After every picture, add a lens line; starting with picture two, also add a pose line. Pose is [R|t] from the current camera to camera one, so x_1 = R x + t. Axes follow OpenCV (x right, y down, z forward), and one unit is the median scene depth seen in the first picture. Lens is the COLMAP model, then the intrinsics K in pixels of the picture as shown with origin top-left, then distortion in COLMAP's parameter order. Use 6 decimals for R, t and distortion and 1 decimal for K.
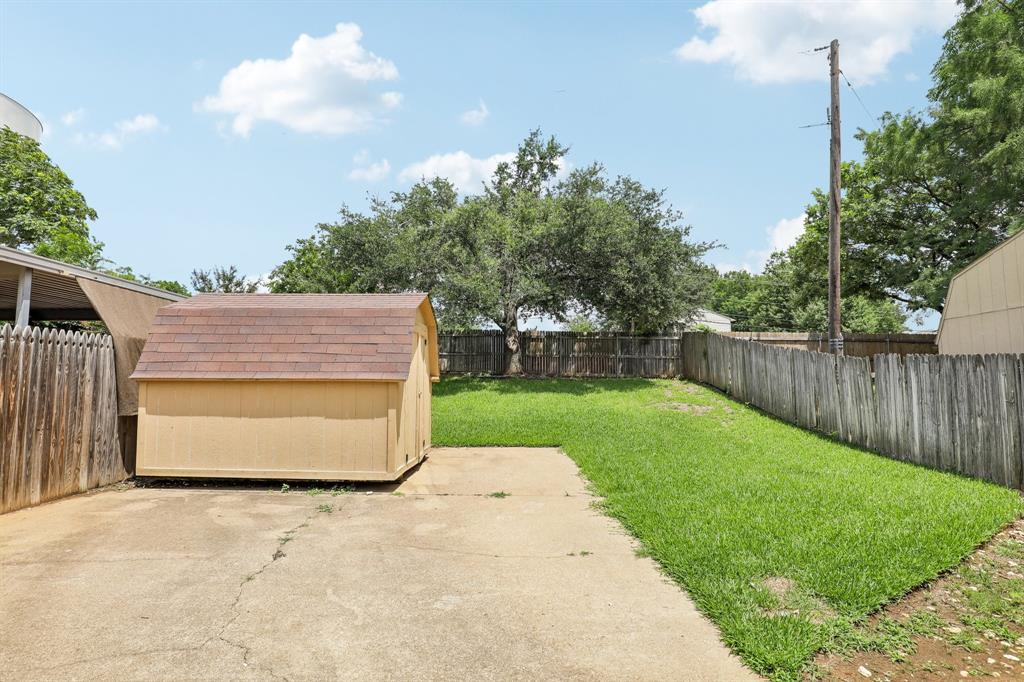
lens RADIAL K [[487.4, 0, 508.5], [0, 487.4, 347.7], [0, 0, 1]] dist [-0.021551, -0.000134]
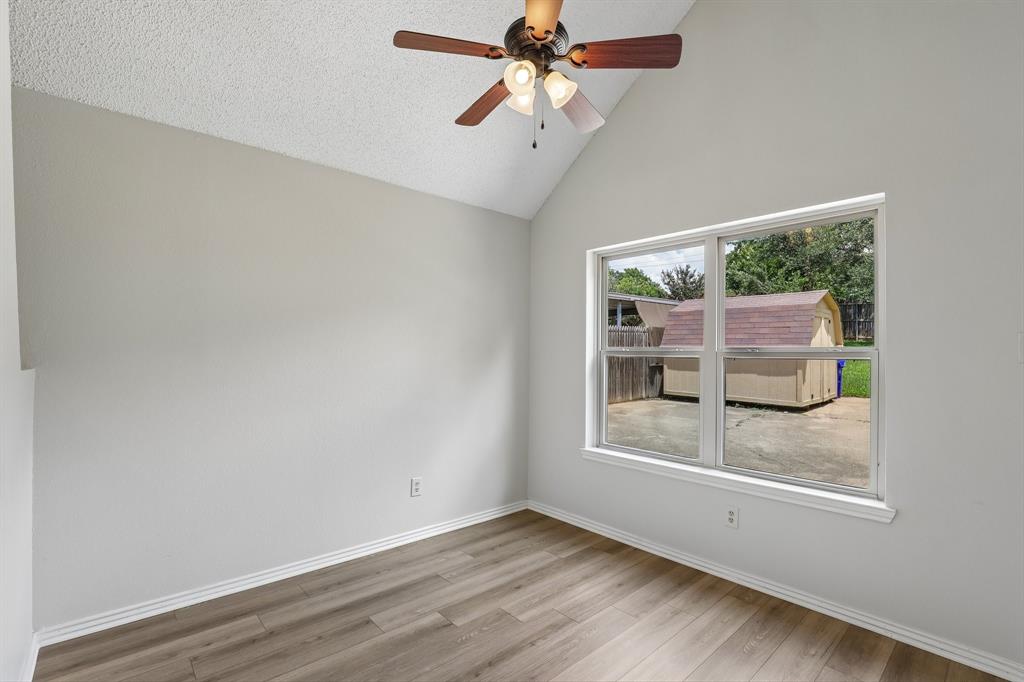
lens RADIAL K [[472.4, 0, 509.6], [0, 472.4, 349.0], [0, 0, 1]] dist [-0.031199, 0.005558]
pose [[0.658884, 0.004455, -0.752231, 0.276556], [0.057011, 0.996811, 0.055841, -0.069346], [0.750081, -0.079678, 0.656529, -0.715777]]
